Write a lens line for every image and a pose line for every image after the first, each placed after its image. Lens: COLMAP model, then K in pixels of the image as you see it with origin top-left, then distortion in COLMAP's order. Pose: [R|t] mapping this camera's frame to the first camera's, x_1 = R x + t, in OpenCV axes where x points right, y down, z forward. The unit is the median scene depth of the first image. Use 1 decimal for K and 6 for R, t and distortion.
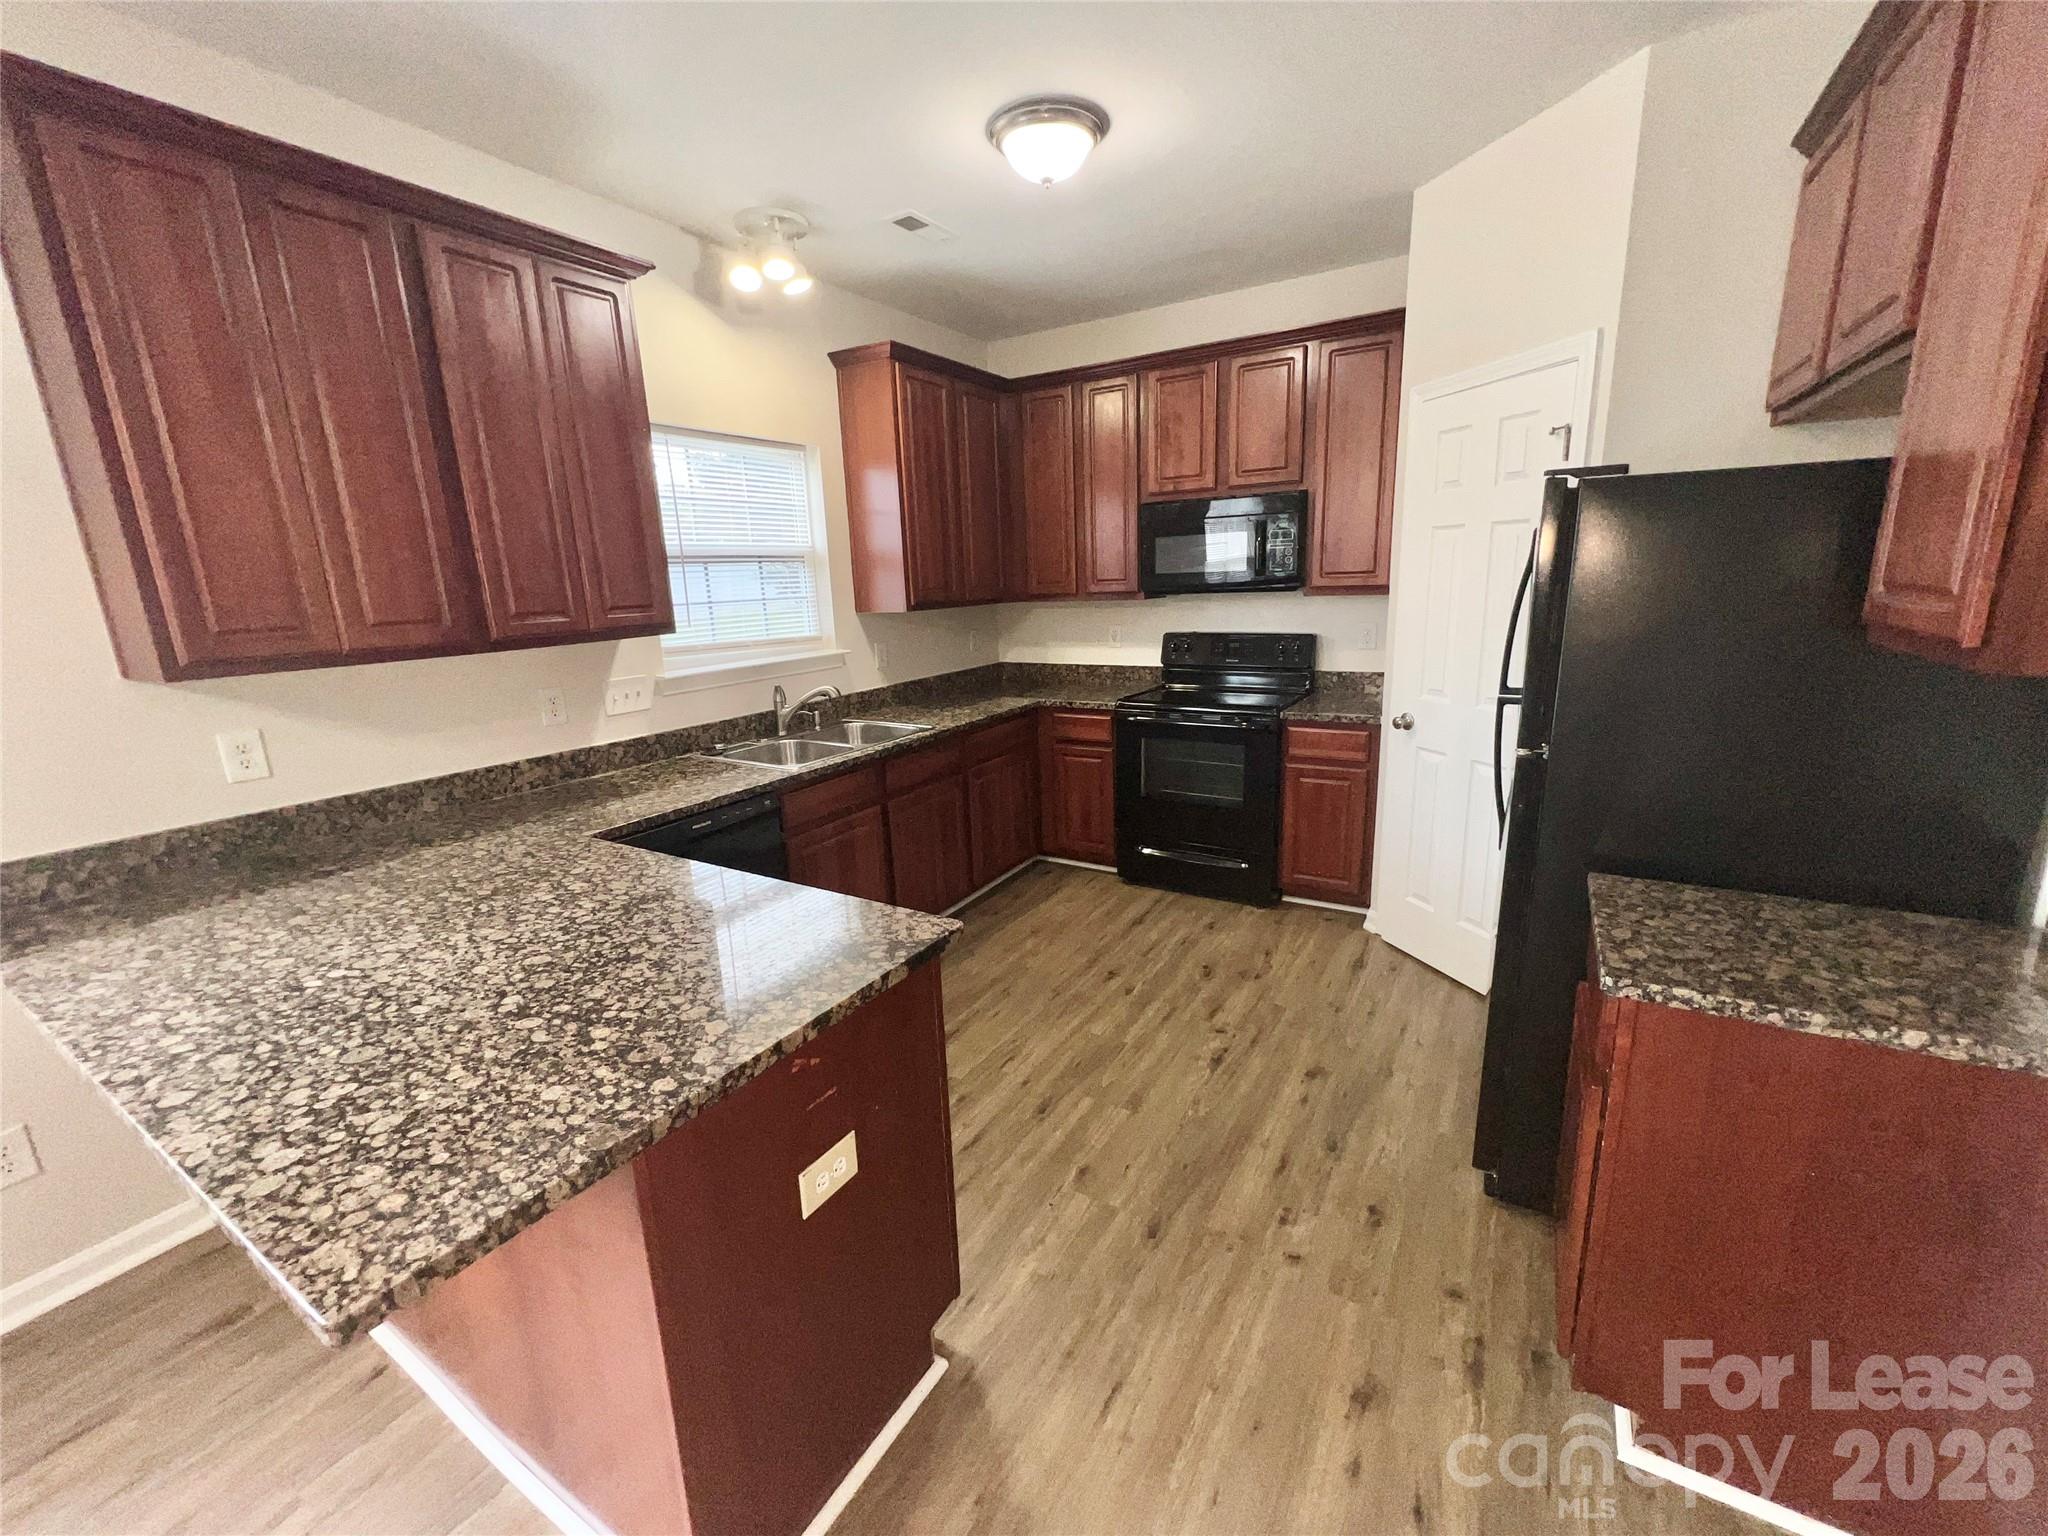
lens RADIAL K [[820.1, 0, 1017.8], [0, 820.1, 761.0], [0, 0, 1]] dist [-0.002823, 0.000859]
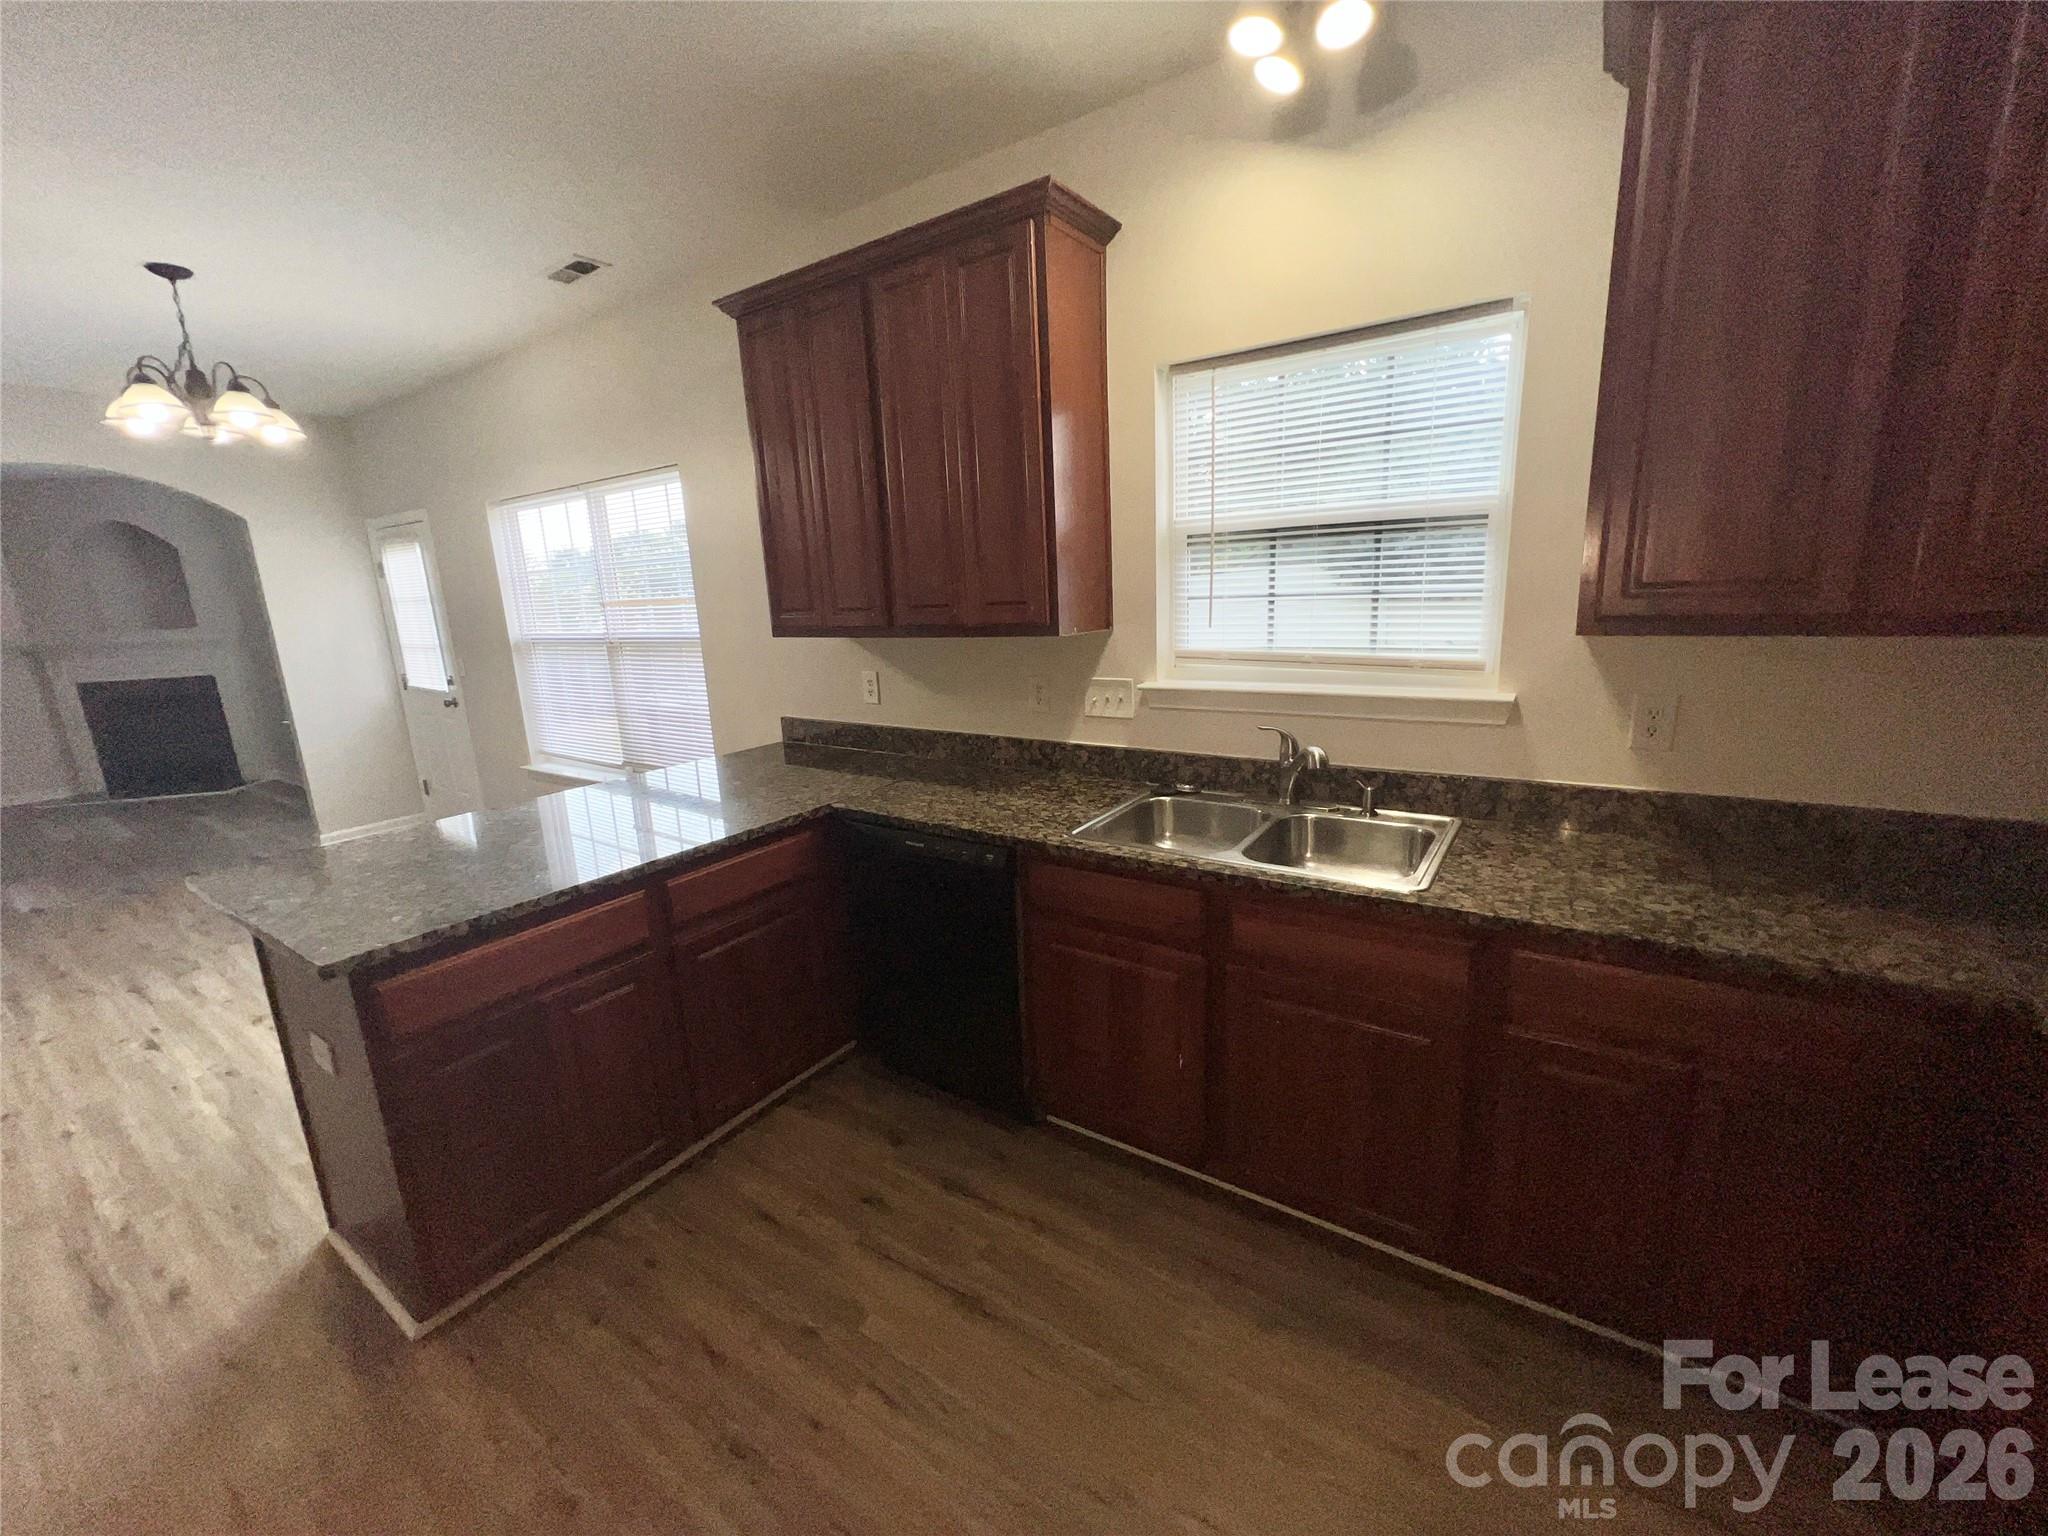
lens RADIAL K [[820.1, 0, 1036.9], [0, 820.1, 772.6], [0, 0, 1]] dist [-0.002823, 0.000859]
pose [[-0.036115, 0.258189, -0.965419, 0.607899], [-0.185360, 0.947556, 0.260345, -0.328647], [0.982007, 0.188352, 0.013637, 1.375643]]
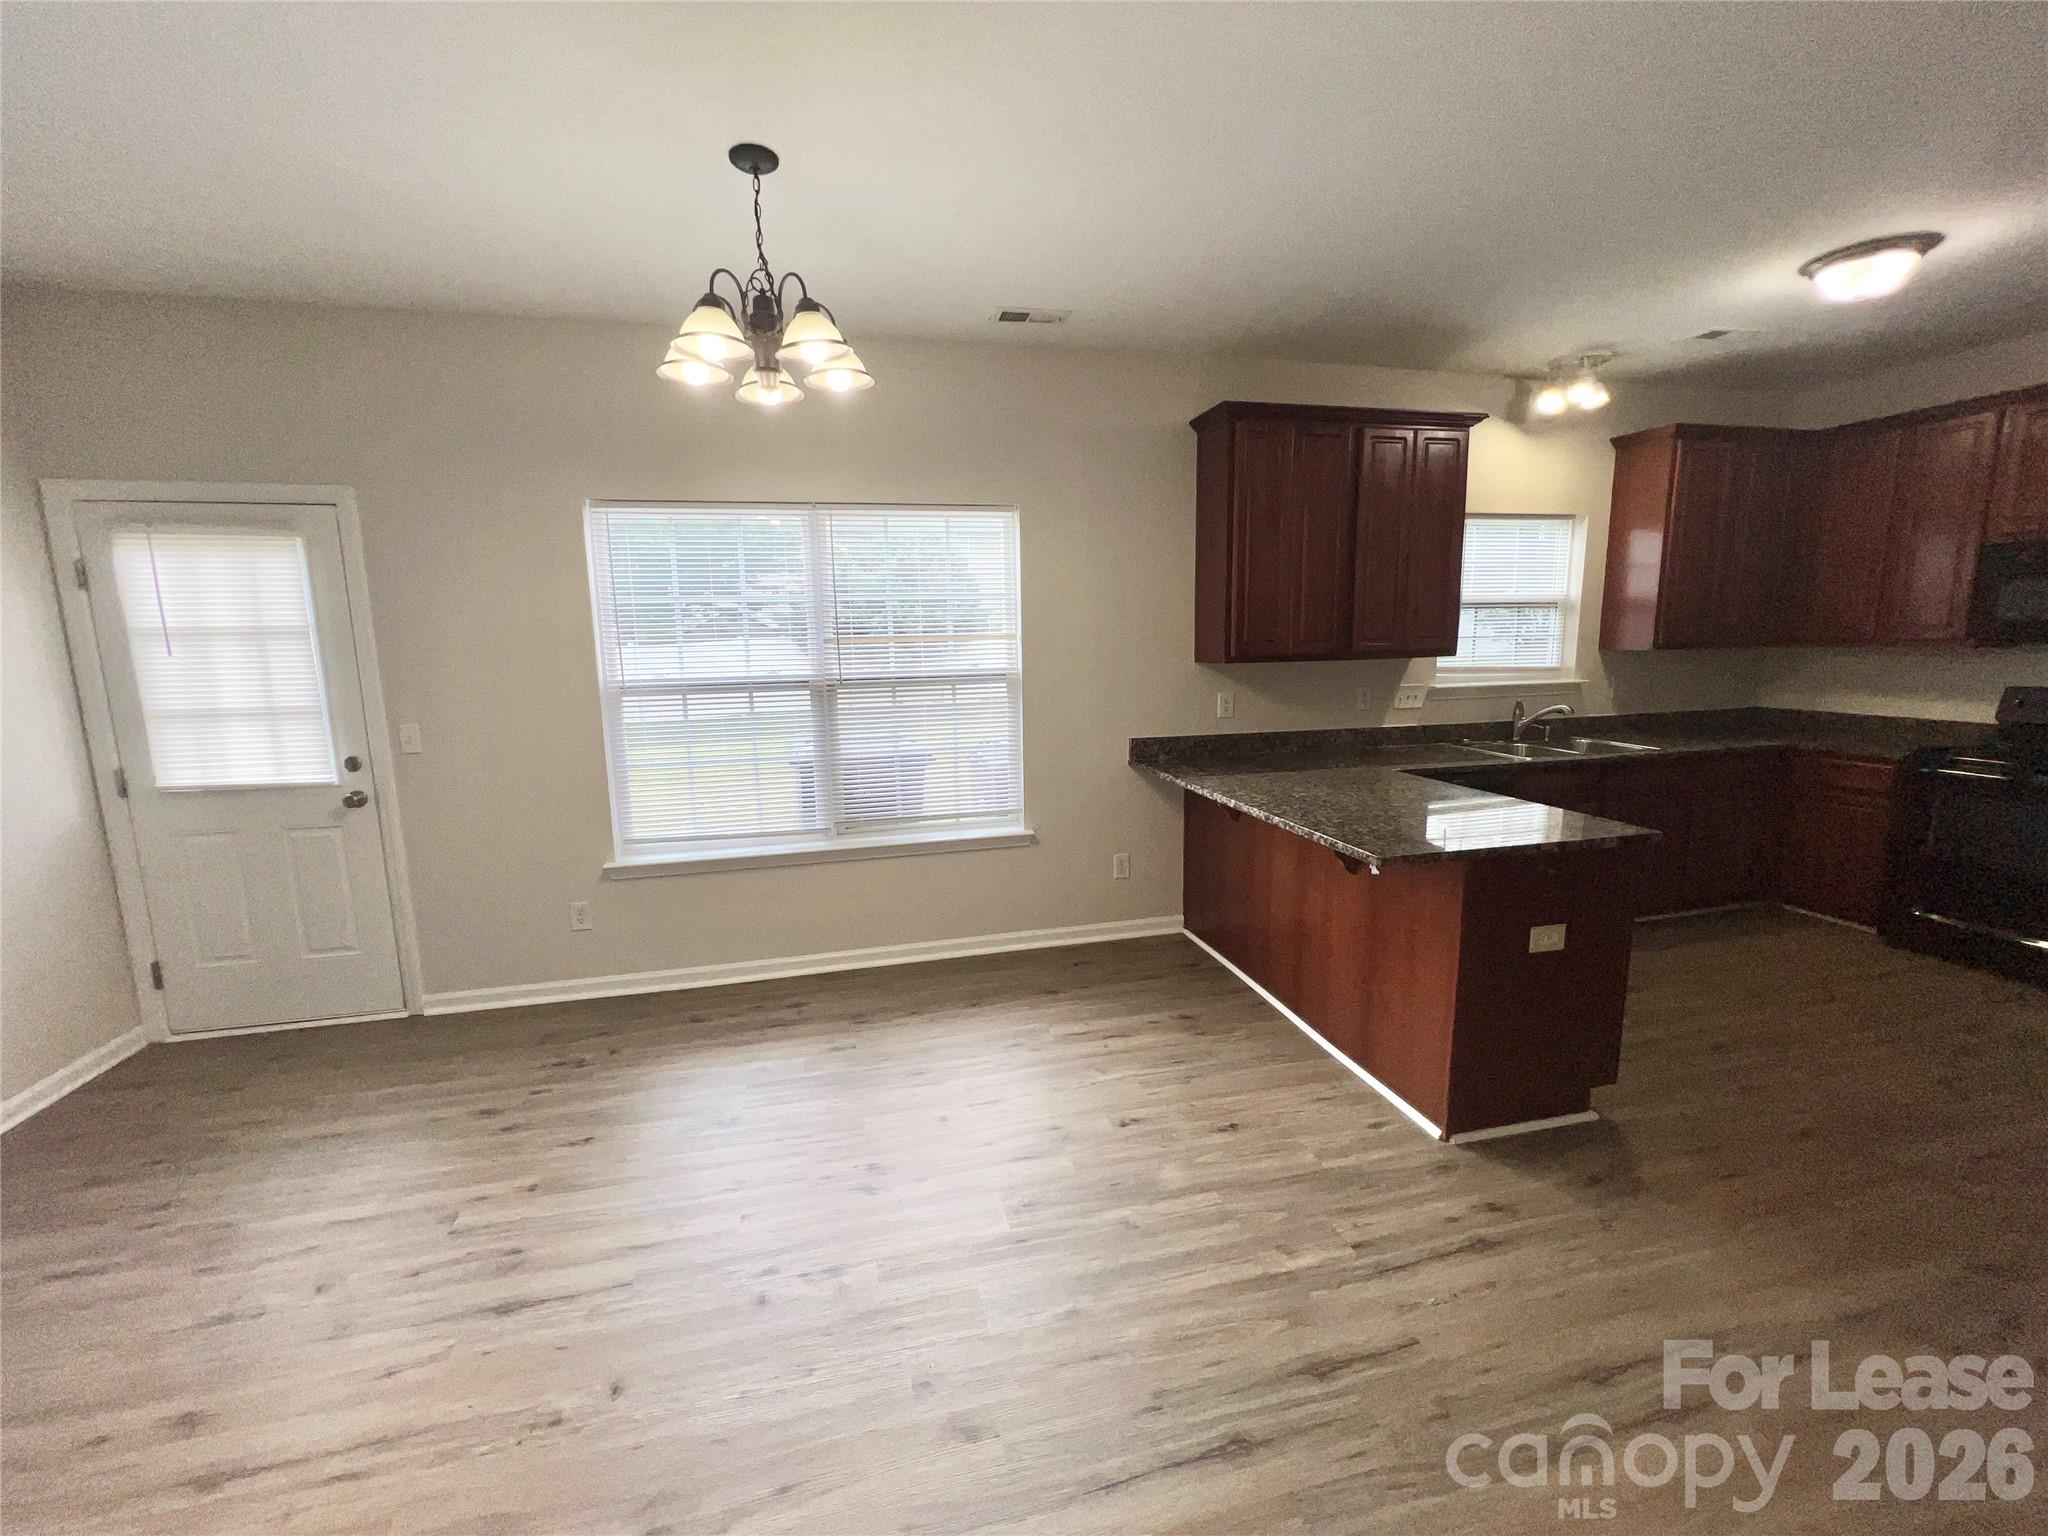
lens RADIAL K [[820.1, 0, 1022.9], [0, 820.1, 767.4], [0, 0, 1]] dist [-0.002823, 0.000859]
pose [[0.709145, 0.133935, -0.692225, 0.105715], [-0.164373, 0.986144, 0.022413, 0.188296], [0.685635, 0.097889, 0.721334, -0.790972]]
